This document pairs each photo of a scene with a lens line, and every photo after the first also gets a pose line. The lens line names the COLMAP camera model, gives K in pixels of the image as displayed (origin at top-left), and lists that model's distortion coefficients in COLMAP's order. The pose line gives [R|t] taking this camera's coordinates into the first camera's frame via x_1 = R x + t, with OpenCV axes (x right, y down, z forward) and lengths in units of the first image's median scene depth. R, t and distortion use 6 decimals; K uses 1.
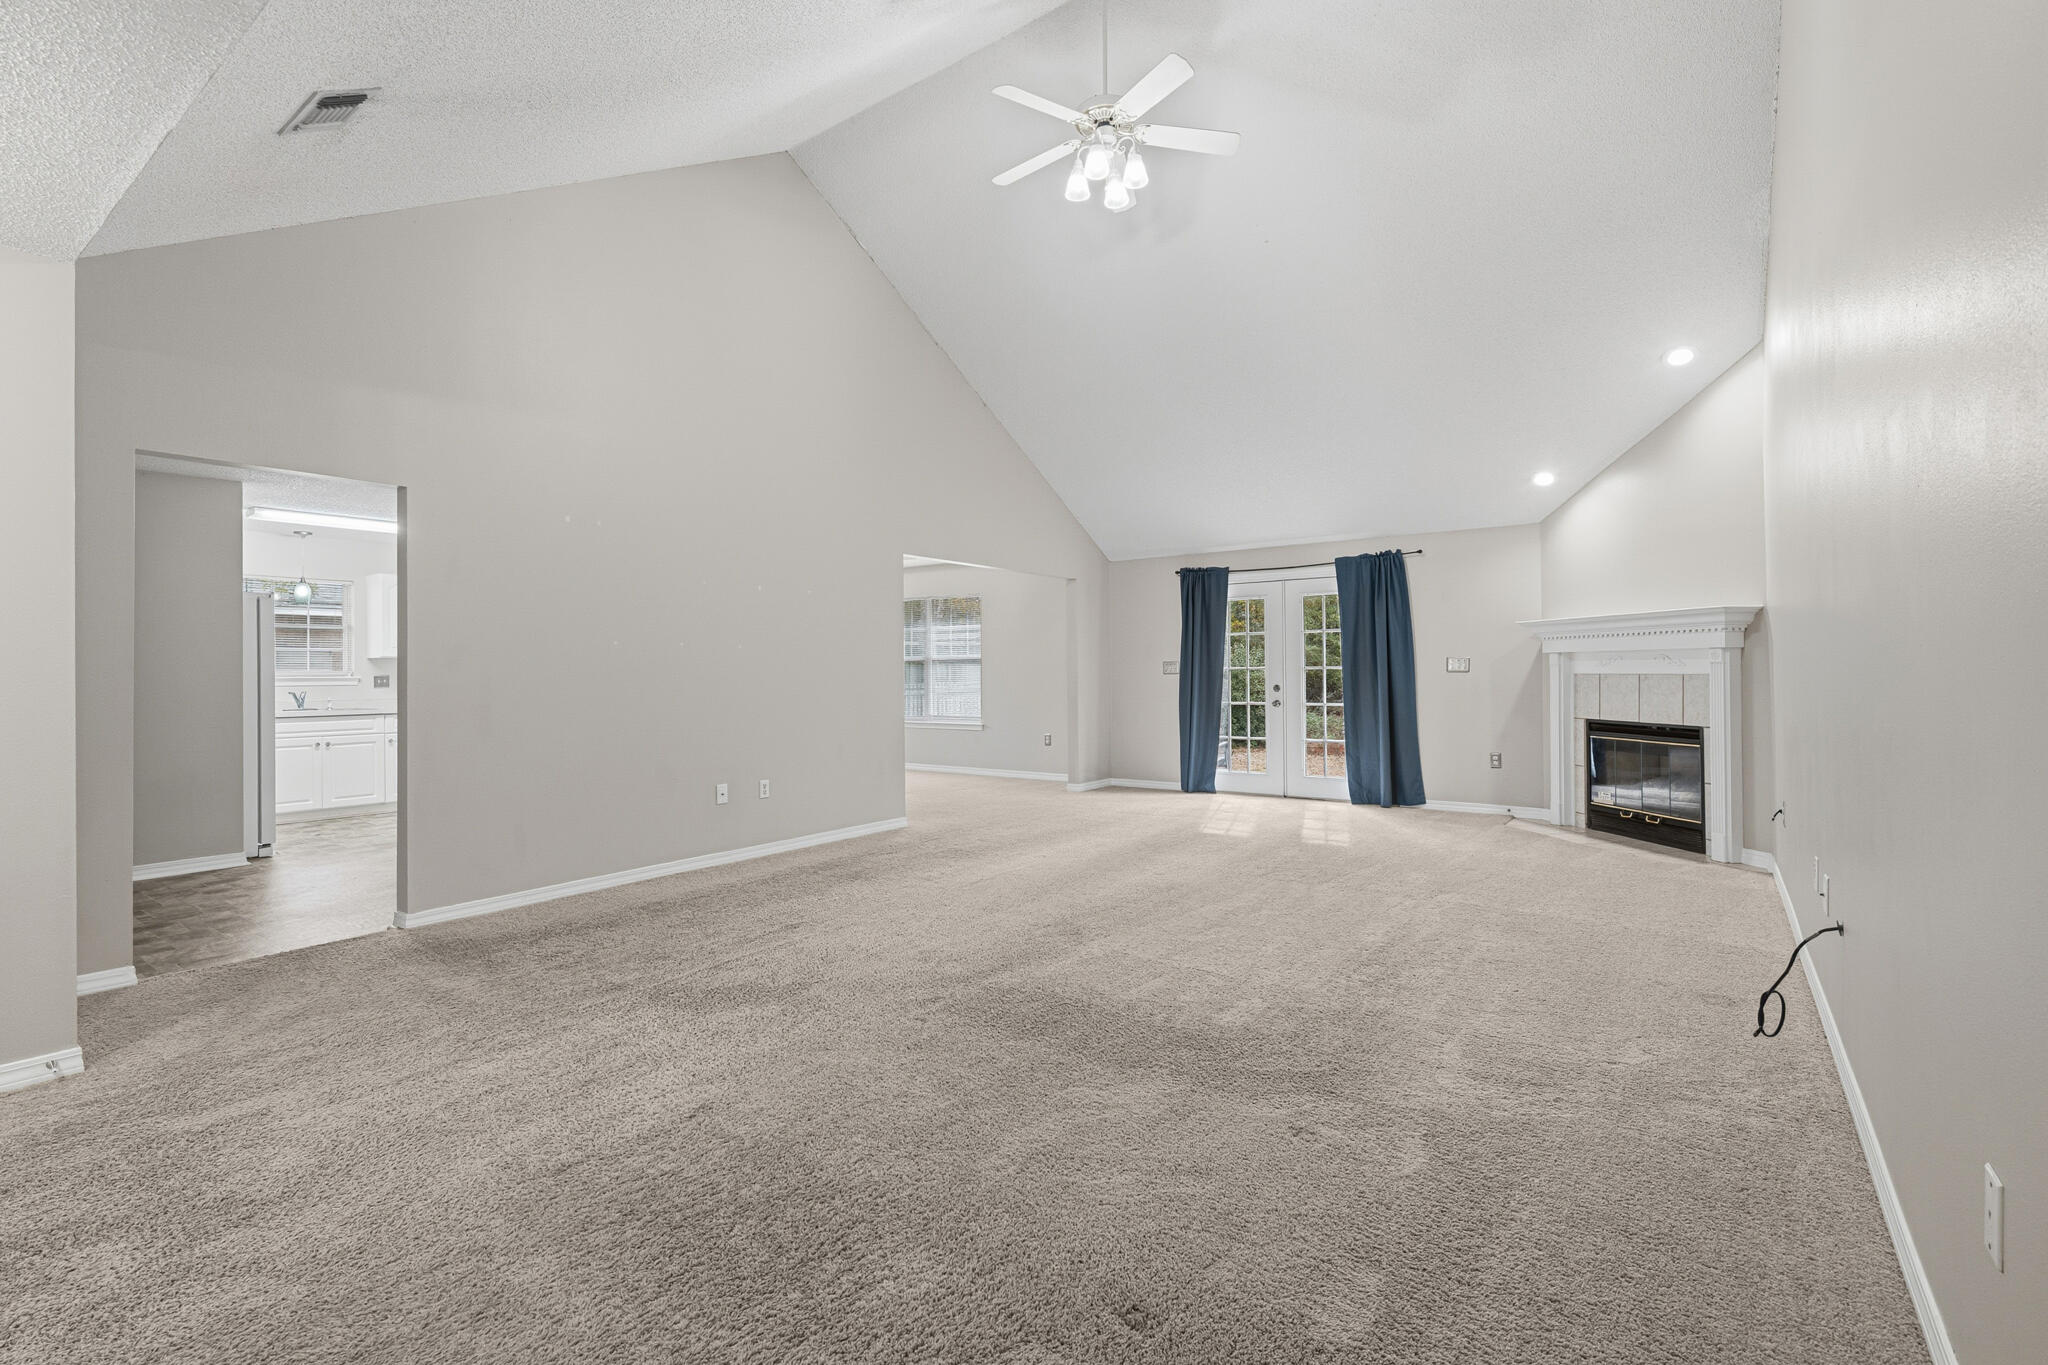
lens RADIAL K [[924.2, 0, 1019.0], [0, 924.2, 661.2], [0, 0, 1]] dist [0.001438, 0.000642]
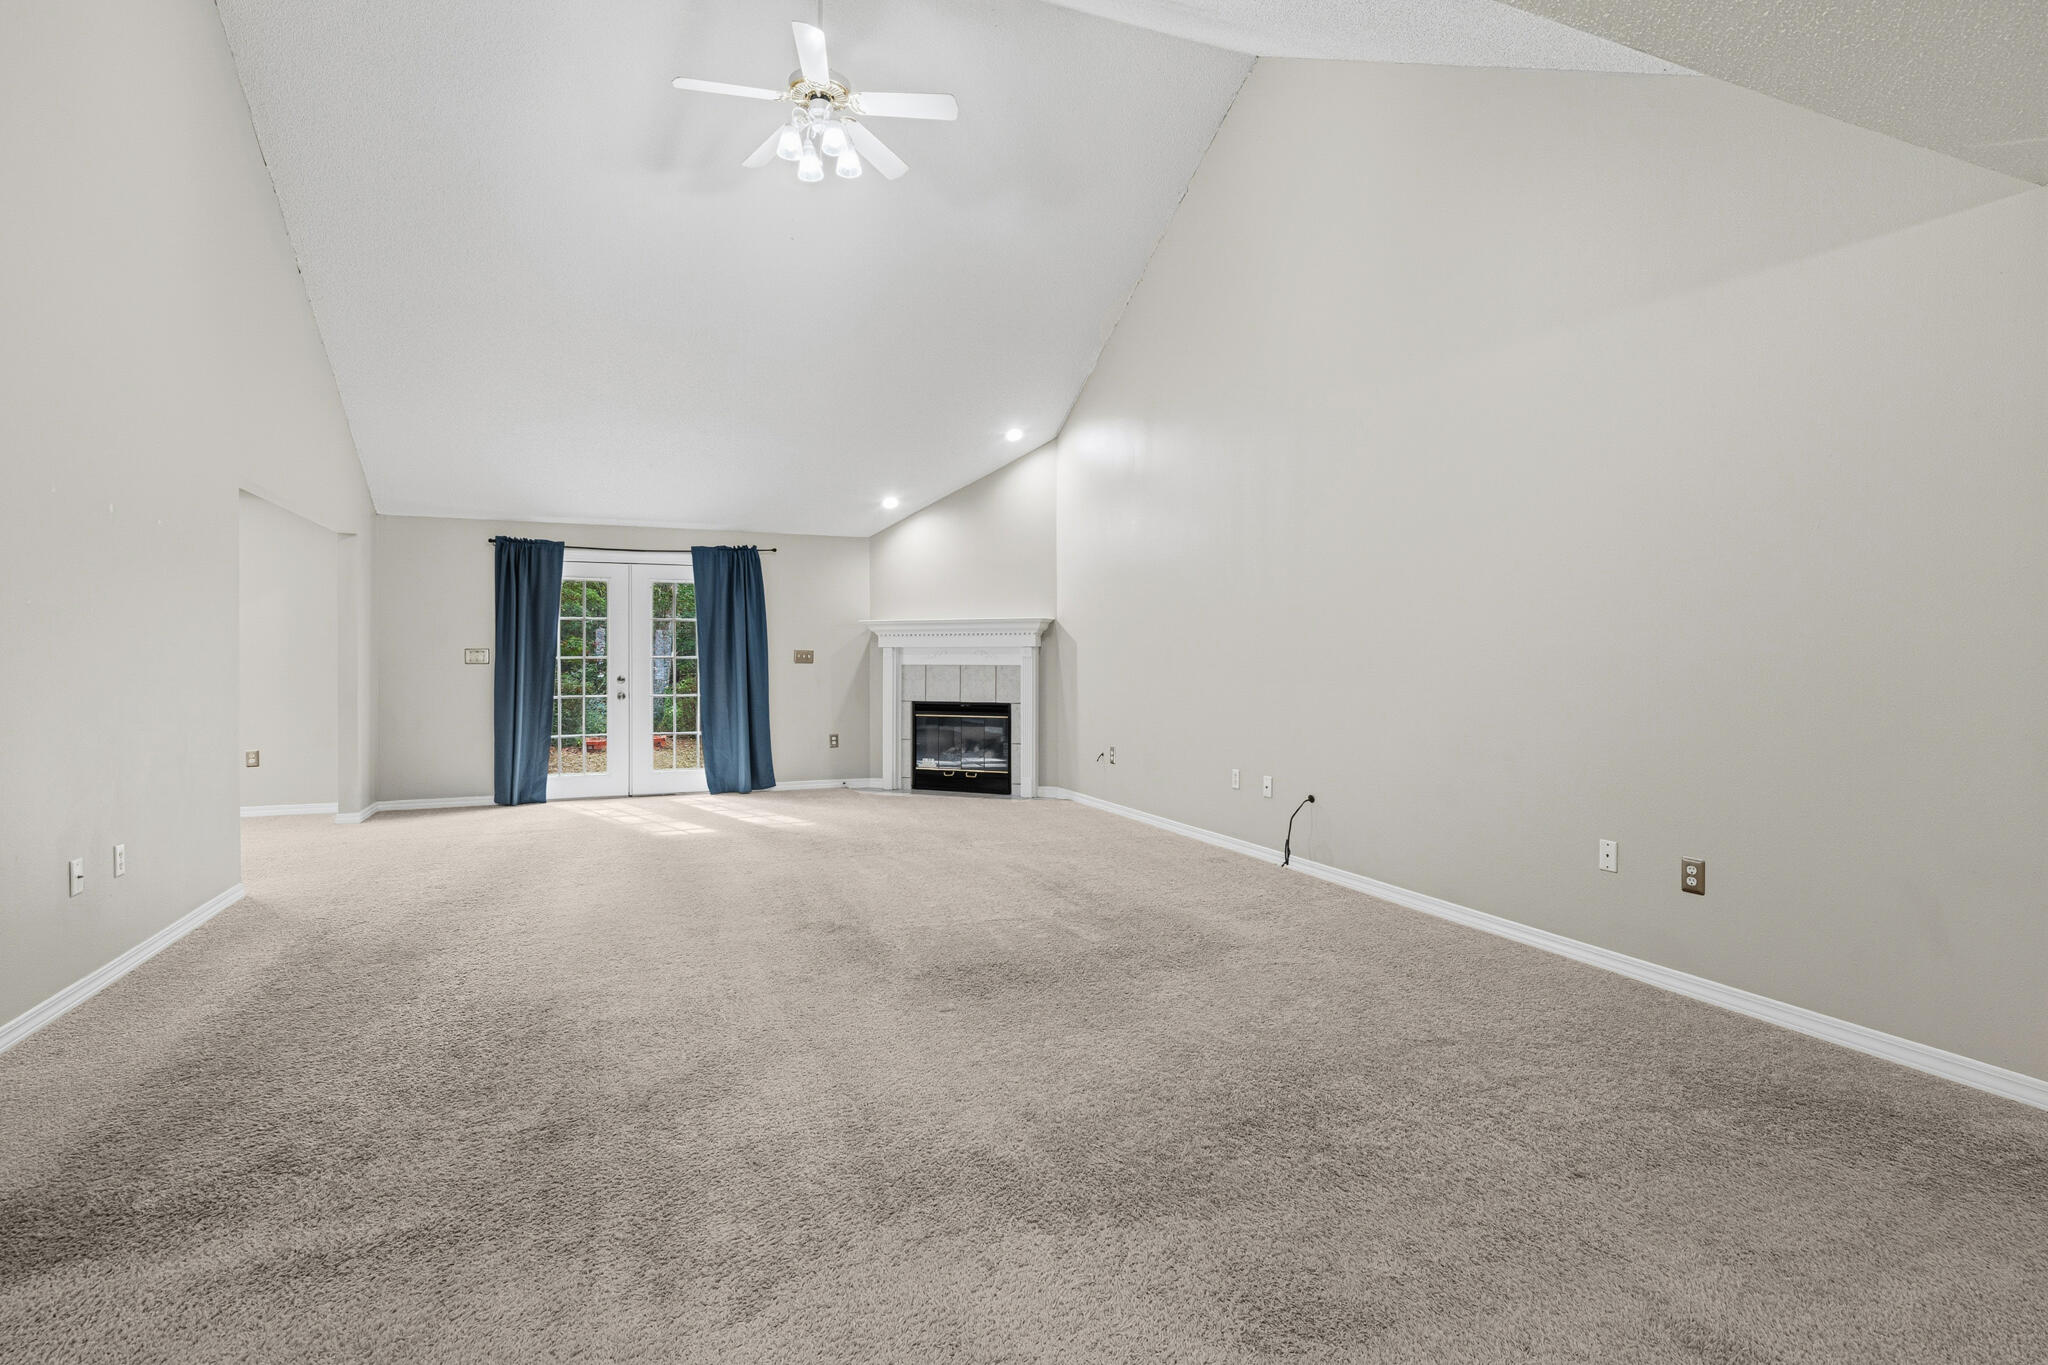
lens RADIAL K [[1005.7, 0, 1024.7], [0, 1005.7, 655.3], [0, 0, 1]] dist [0.000314, 0.000261]
pose [[0.513552, 0.010908, 0.857989, -0.409701], [-0.013471, 0.999898, -0.004649, 0.004510], [-0.857953, -0.009171, 0.513647, 0.155763]]
